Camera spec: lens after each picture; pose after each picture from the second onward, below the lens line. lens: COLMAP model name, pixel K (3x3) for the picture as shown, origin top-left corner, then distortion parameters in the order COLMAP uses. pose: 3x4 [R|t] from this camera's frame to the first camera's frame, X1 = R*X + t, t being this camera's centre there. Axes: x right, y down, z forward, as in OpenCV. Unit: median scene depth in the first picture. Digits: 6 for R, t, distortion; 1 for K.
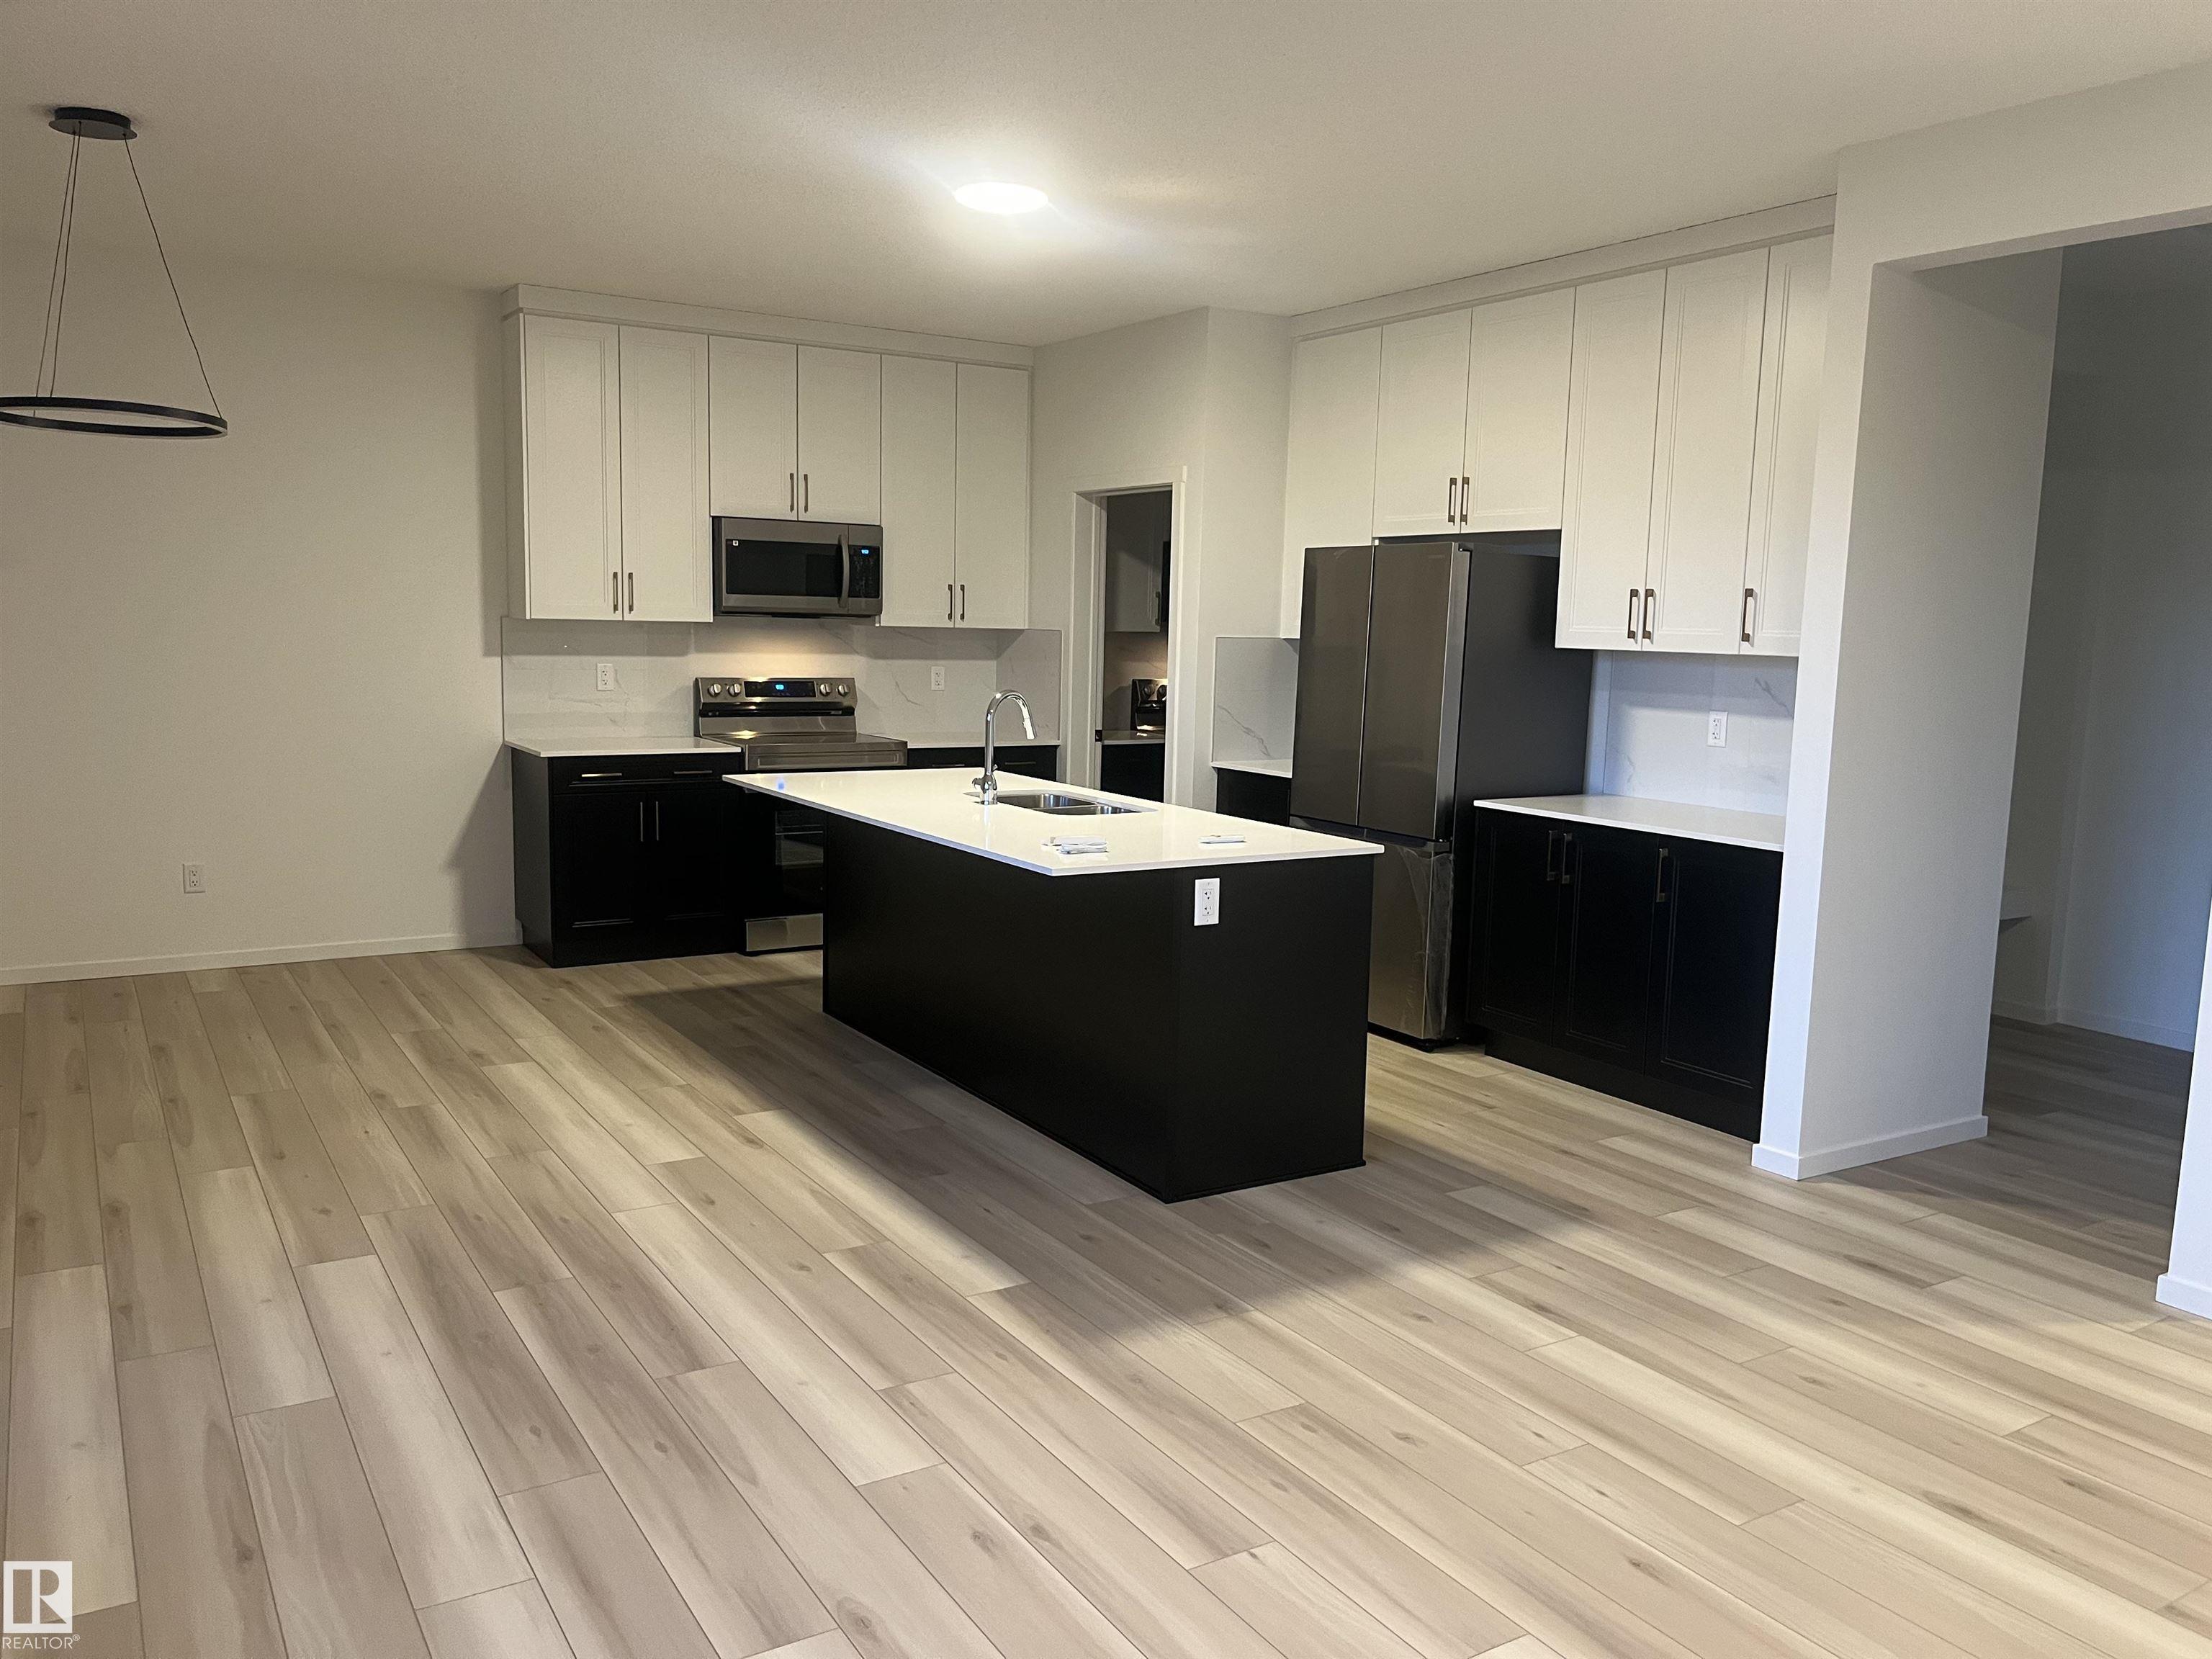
lens RADIAL K [[1686.7, 0, 1107.6], [0, 1686.7, 841.3], [0, 0, 1]] dist [0.050369, -0.089590]
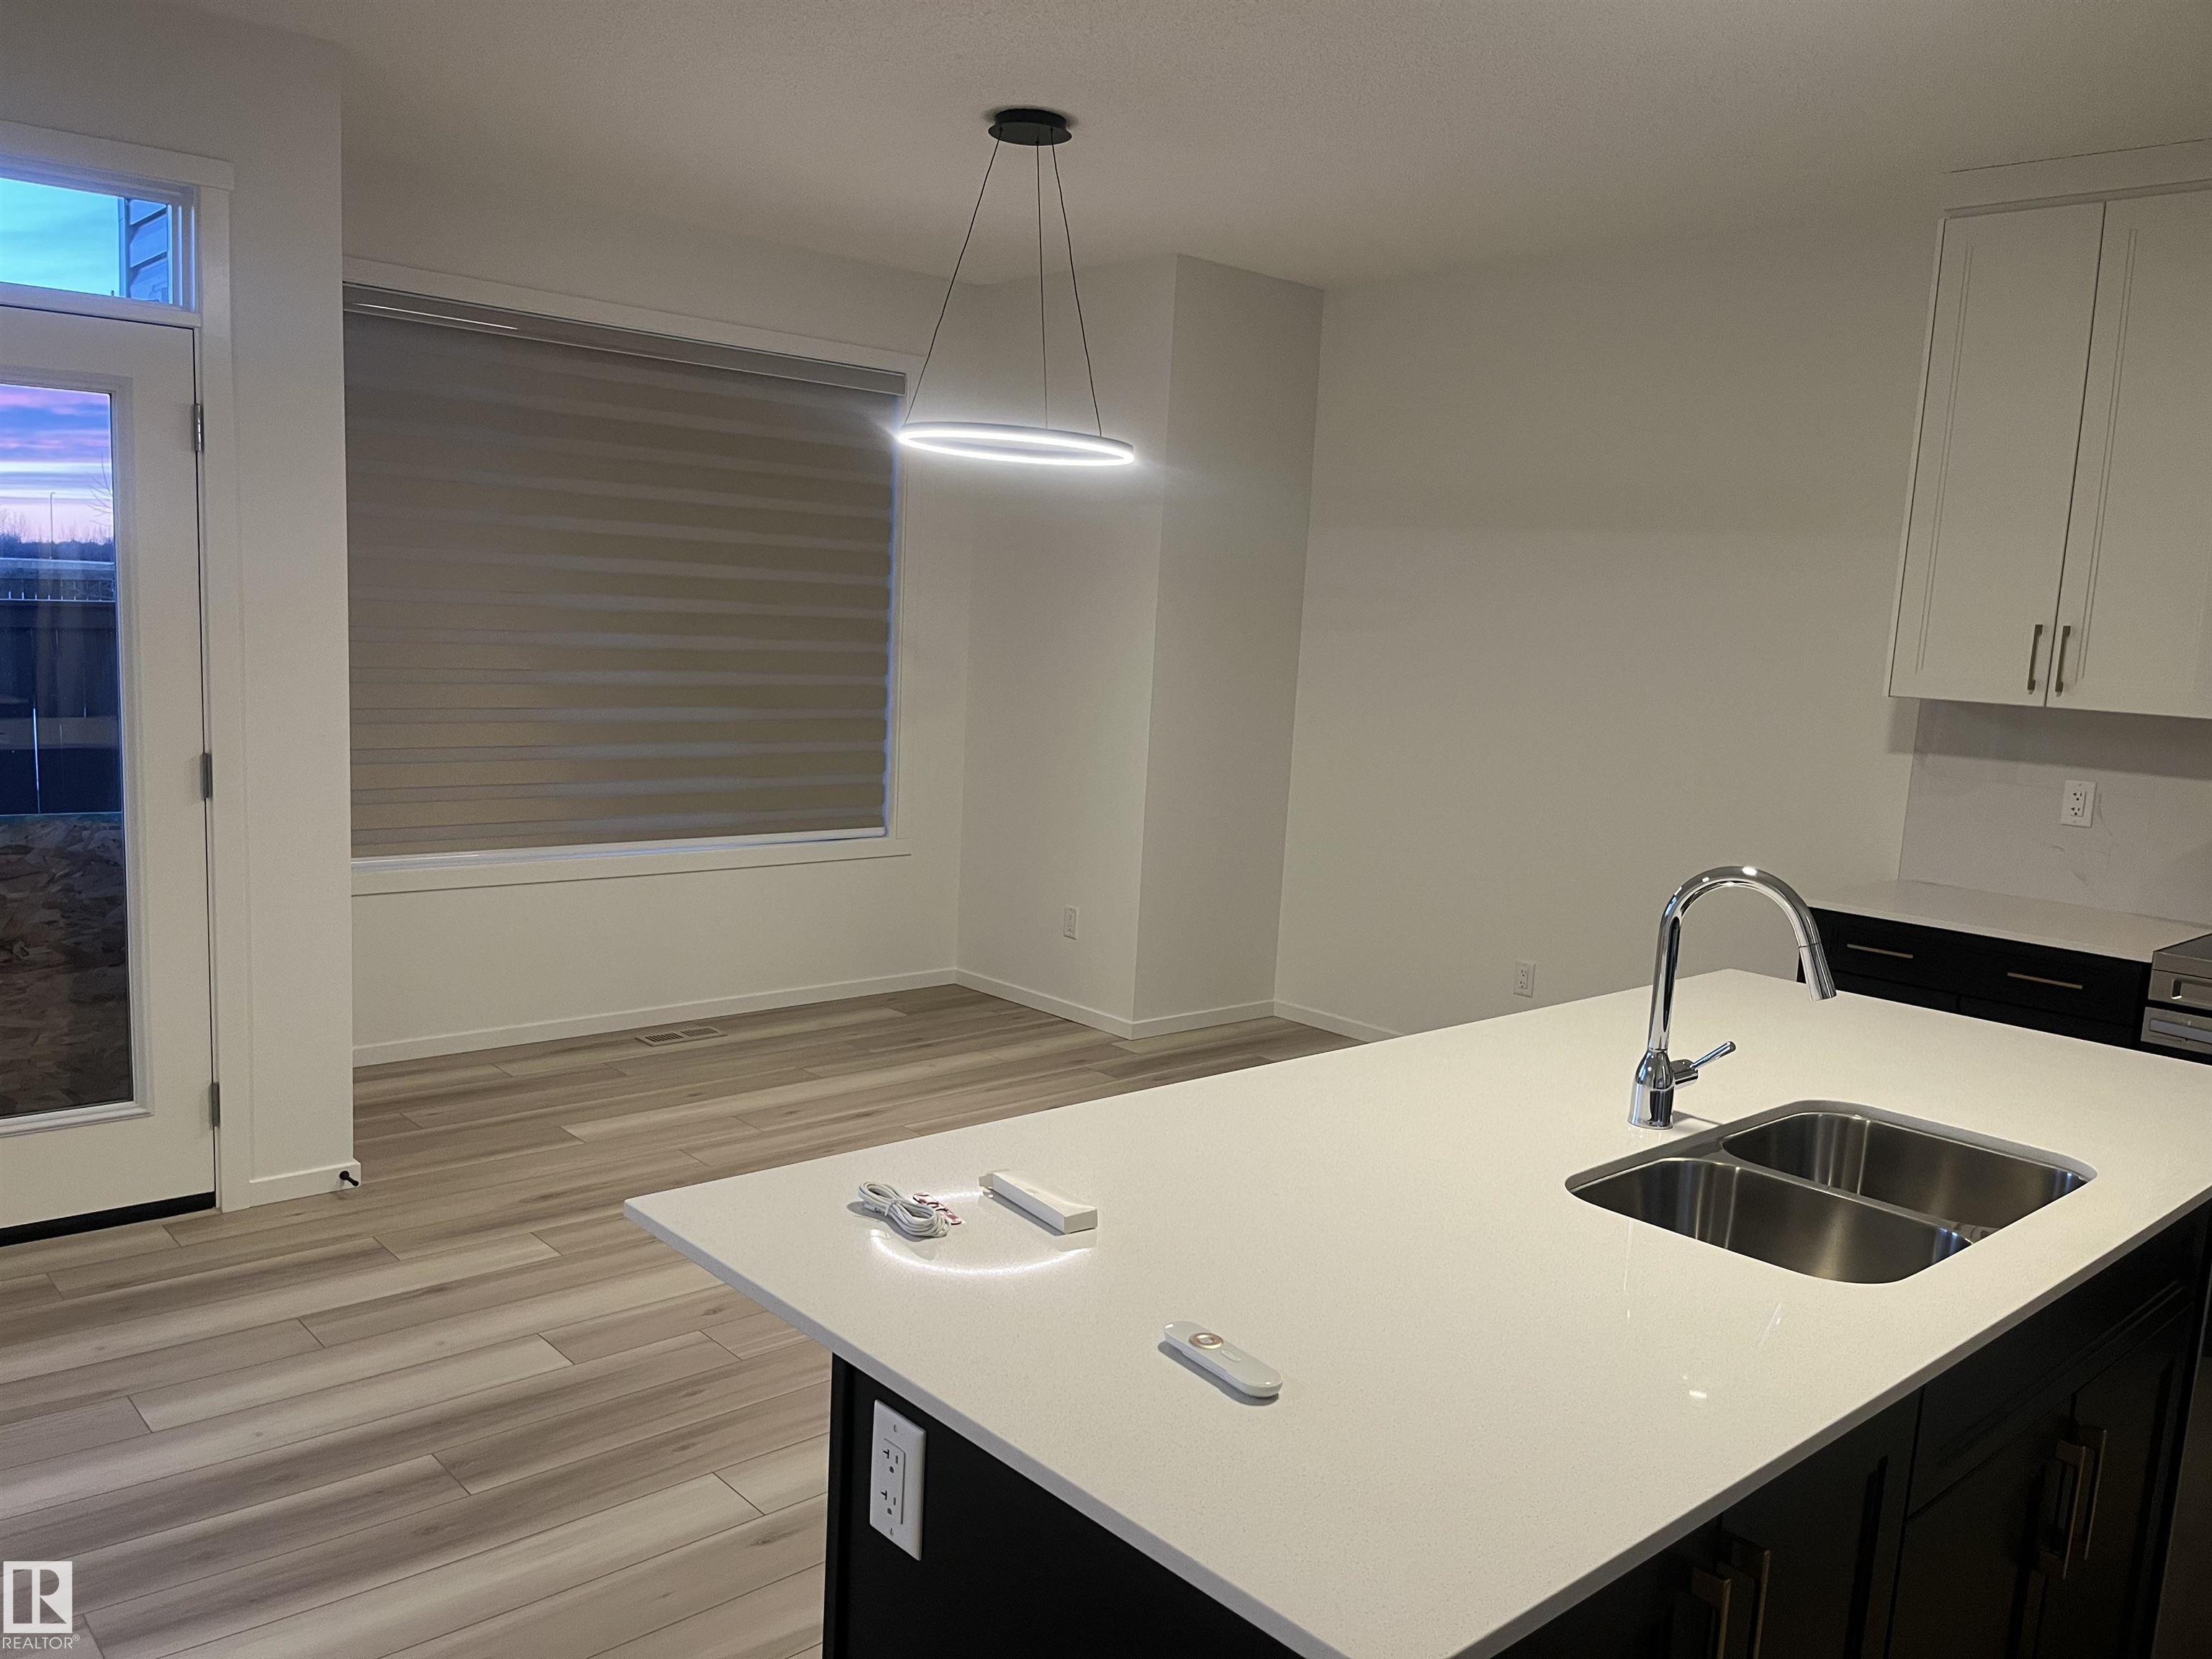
lens RADIAL K [[1686.7, 0, 1105.9], [0, 1686.7, 830.3], [0, 0, 1]] dist [0.050369, -0.089590]
pose [[0.158628, 0.111318, -0.981043, 0.294335], [-0.173060, 0.981376, 0.083373, -0.098809], [0.972053, 0.156554, 0.174939, 0.716574]]
